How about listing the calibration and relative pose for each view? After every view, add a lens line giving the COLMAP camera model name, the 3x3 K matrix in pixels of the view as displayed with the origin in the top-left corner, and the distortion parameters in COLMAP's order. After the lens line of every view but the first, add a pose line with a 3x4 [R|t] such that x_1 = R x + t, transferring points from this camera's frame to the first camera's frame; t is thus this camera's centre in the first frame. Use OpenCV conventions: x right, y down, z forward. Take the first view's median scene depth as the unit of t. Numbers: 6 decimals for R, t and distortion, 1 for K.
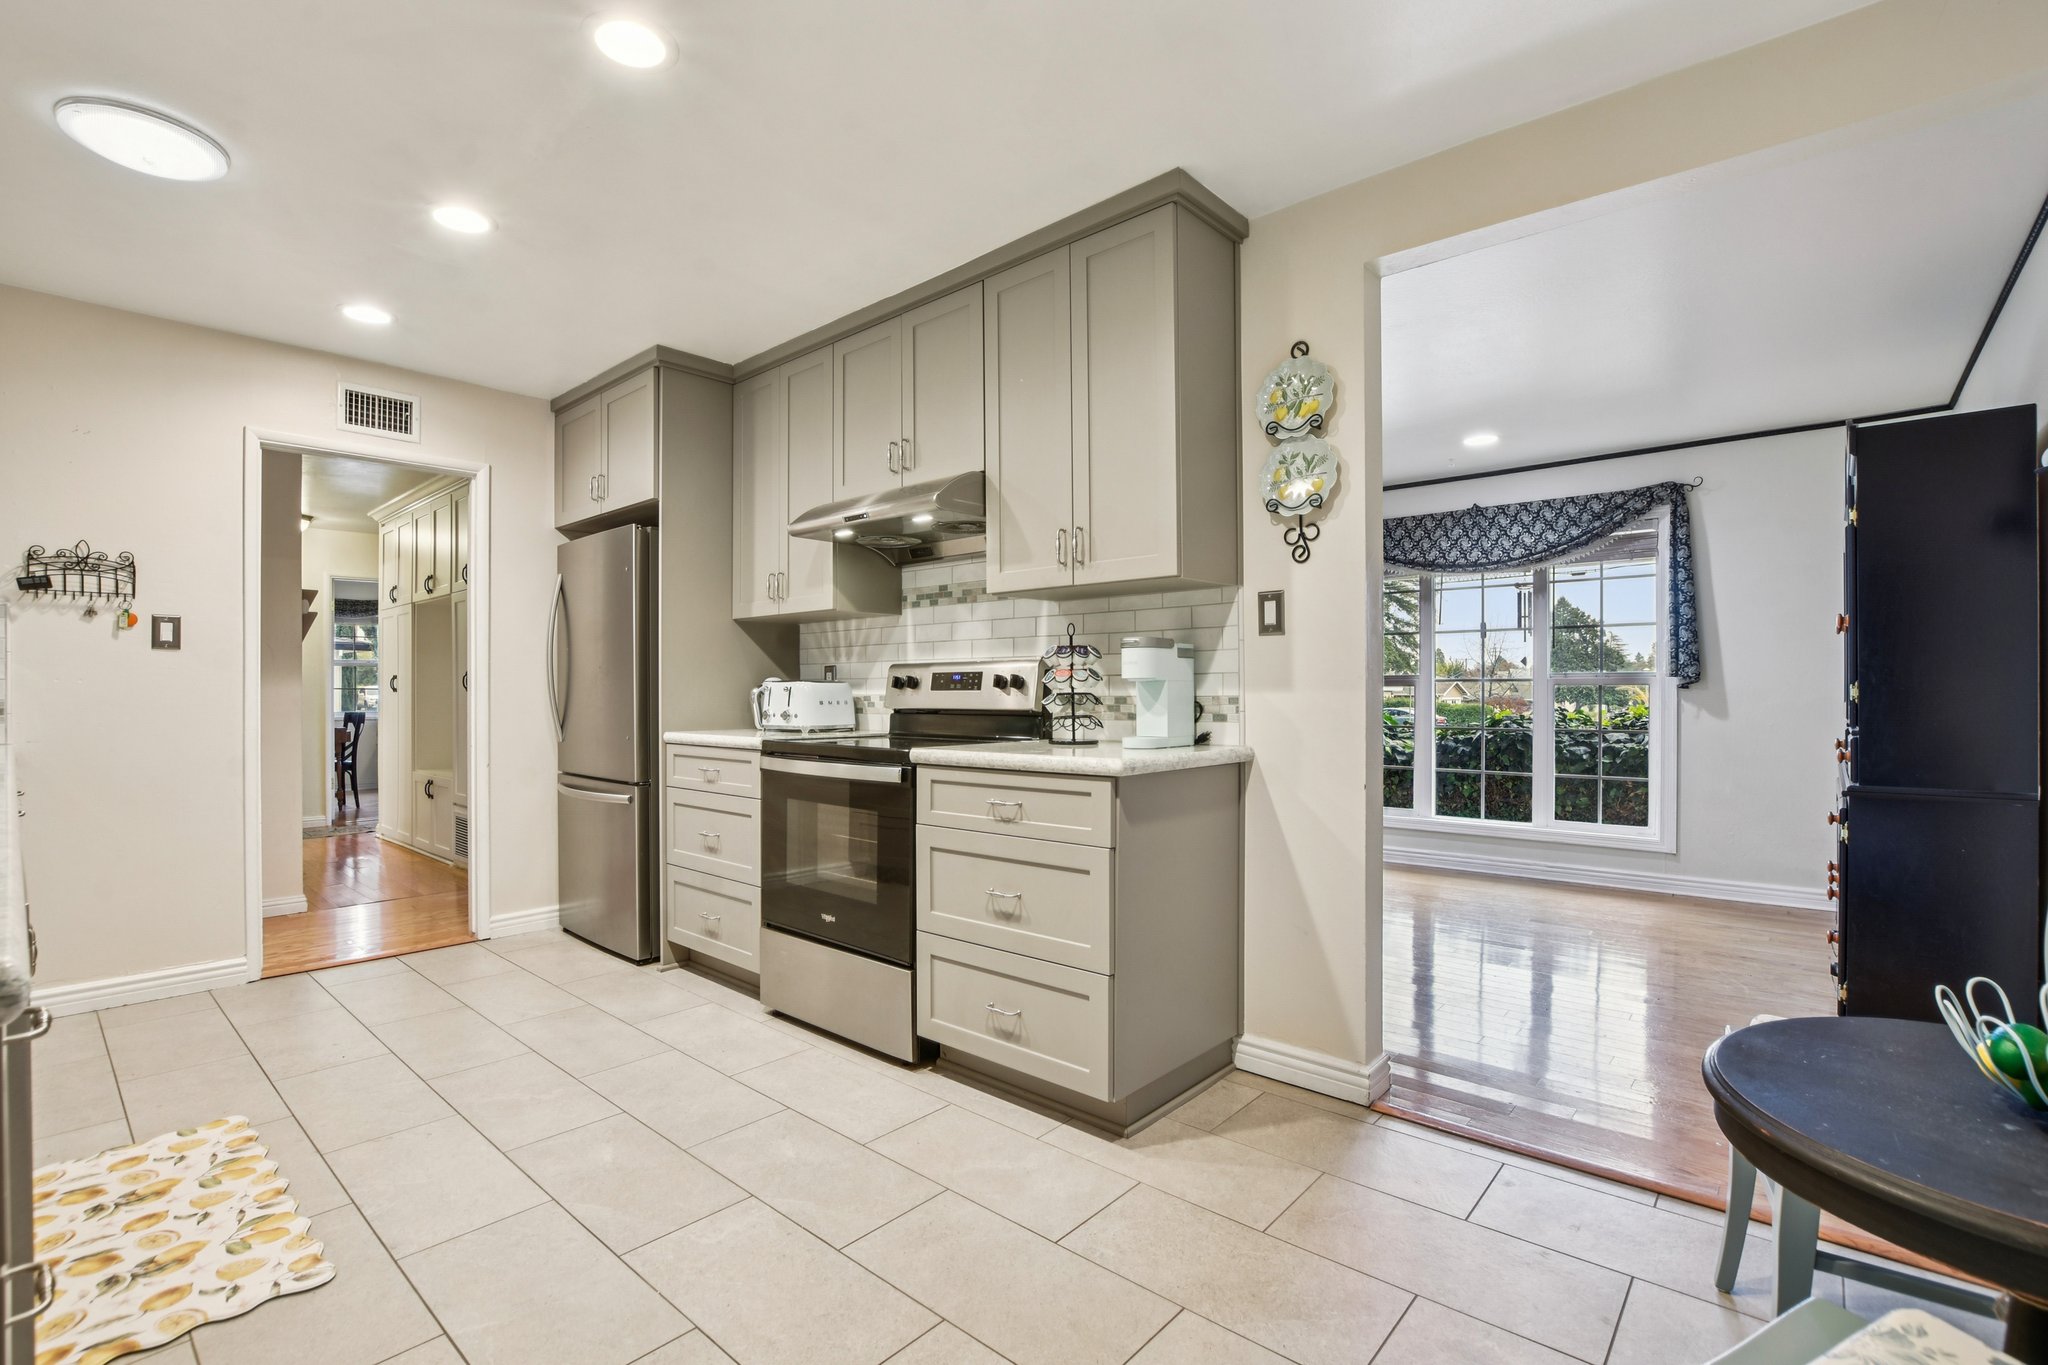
lens RADIAL K [[920.6, 0, 1026.0], [0, 920.6, 691.5], [0, 0, 1]] dist [-0.033317, 0.004713]
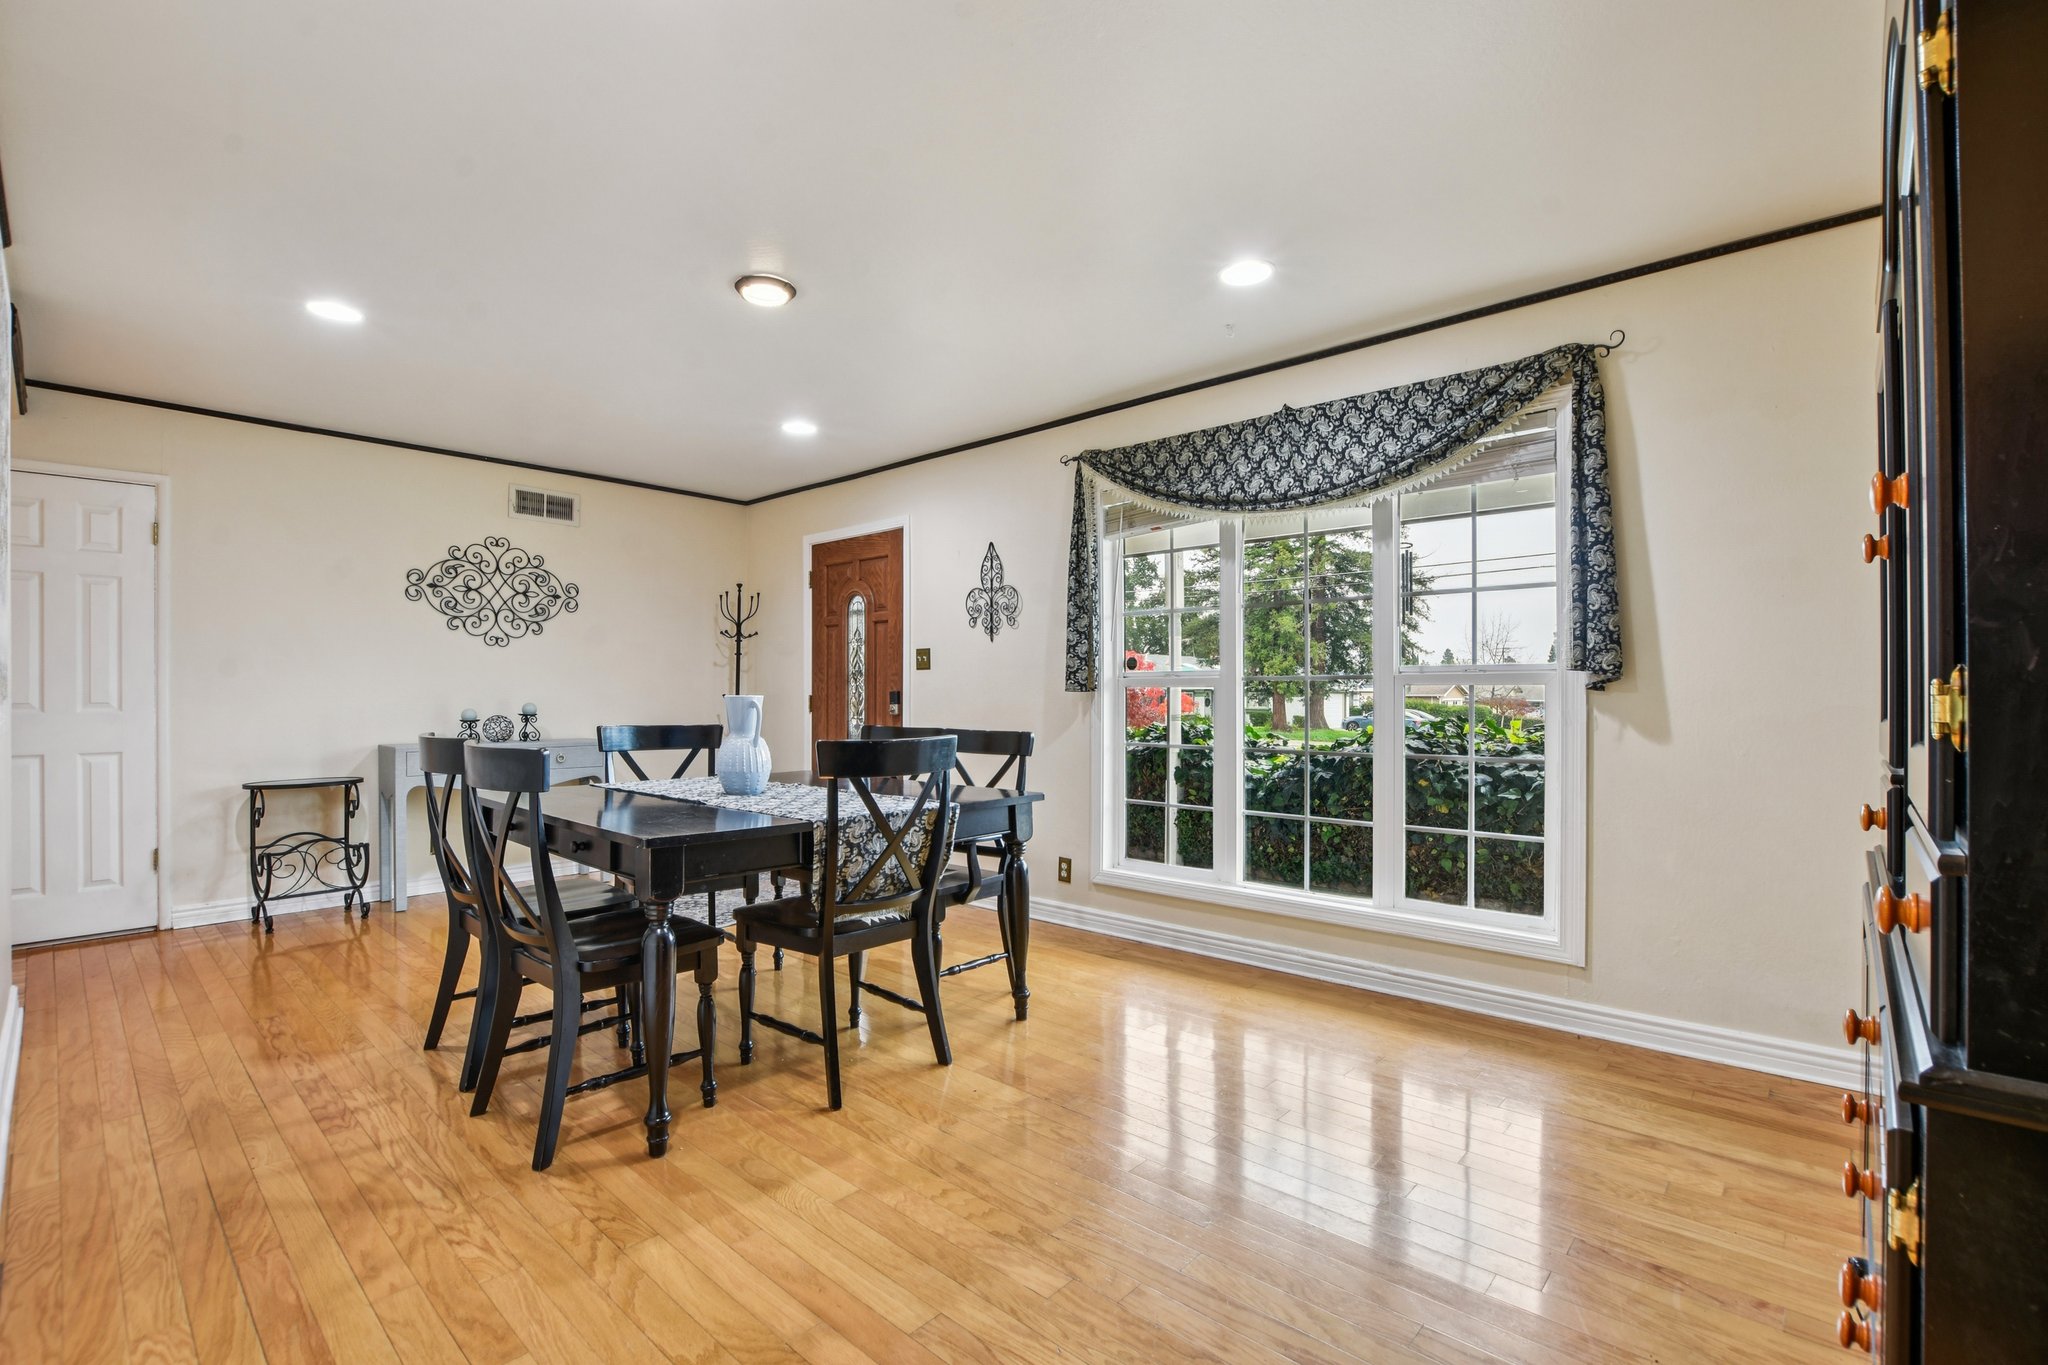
lens RADIAL K [[920.6, 0, 1013.5], [0, 920.6, 687.7], [0, 0, 1]] dist [-0.033317, 0.004713]
pose [[0.999858, 0.000470, -0.016867, 0.329849], [-0.000549, 0.999989, -0.004663, -0.001967], [0.016865, 0.004672, 0.999847, 0.370684]]
